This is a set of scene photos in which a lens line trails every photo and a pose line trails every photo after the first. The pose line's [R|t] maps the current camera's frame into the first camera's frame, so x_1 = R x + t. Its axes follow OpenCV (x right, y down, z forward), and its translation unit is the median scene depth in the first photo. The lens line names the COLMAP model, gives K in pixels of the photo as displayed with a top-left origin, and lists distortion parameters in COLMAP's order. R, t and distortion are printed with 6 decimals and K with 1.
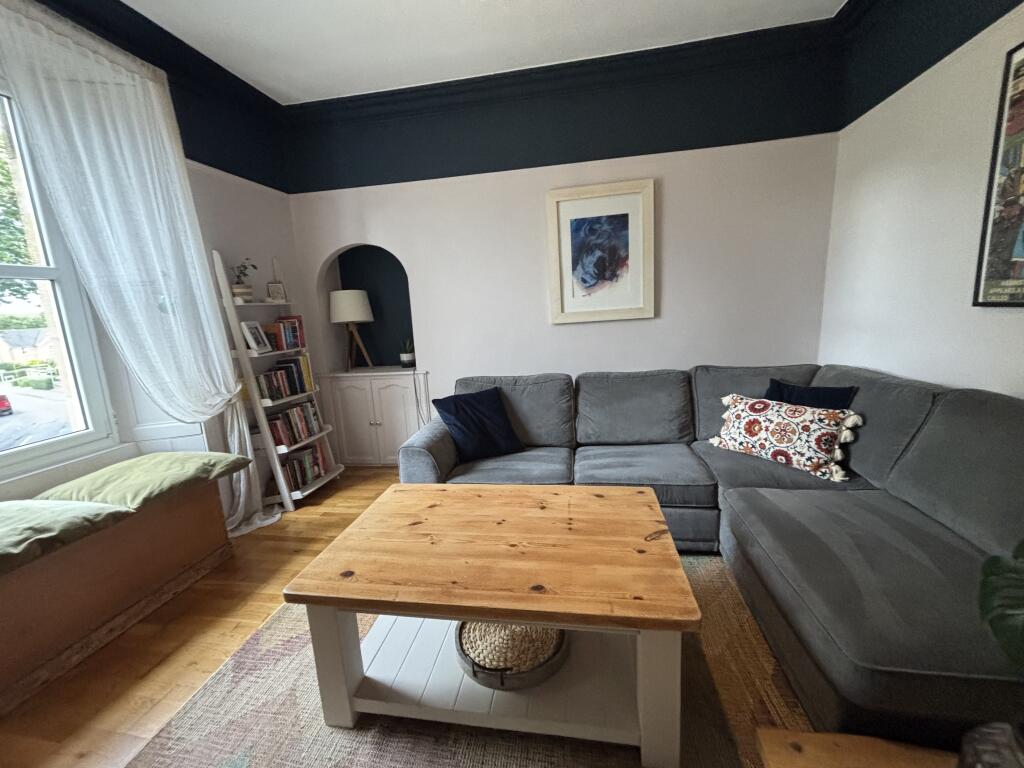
lens RADIAL K [[412.3, 0, 511.8], [0, 412.3, 383.7], [0, 0, 1]] dist [-0.000701, -0.000064]
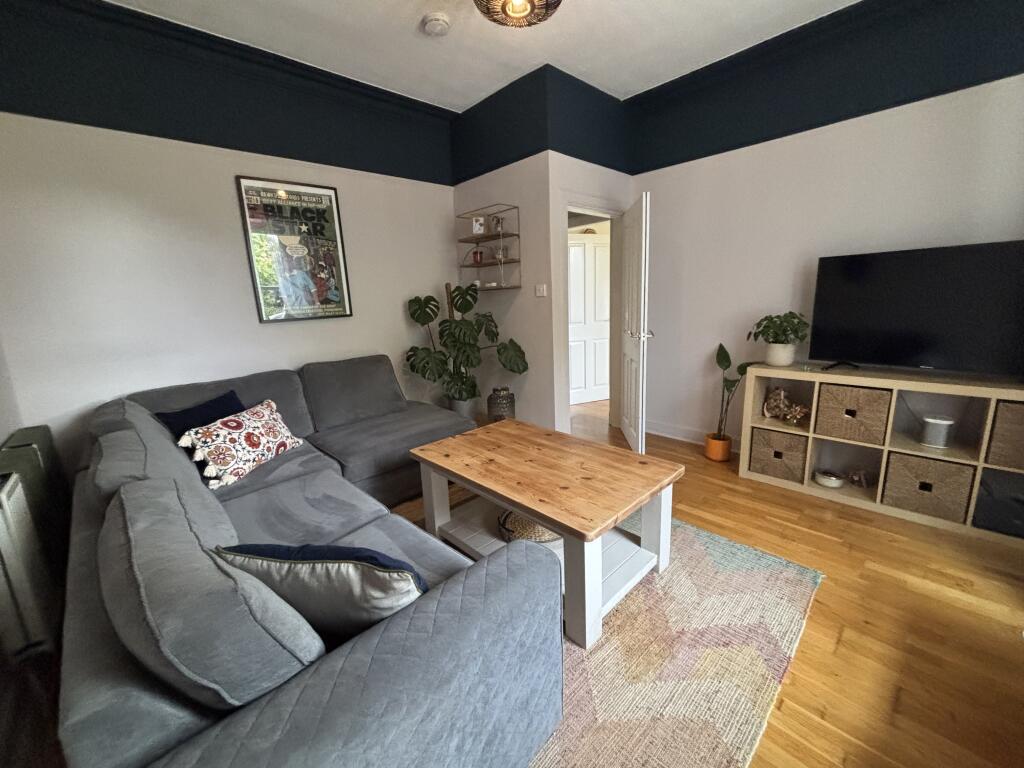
lens RADIAL K [[412.3, 0, 511.5], [0, 412.3, 382.9], [0, 0, 1]] dist [-0.000701, -0.000064]
pose [[-0.803295, -0.036399, 0.594468, -0.669915], [0.187365, 0.932009, 0.310249, -0.281119], [-0.565342, 0.360603, -0.741858, 1.702444]]
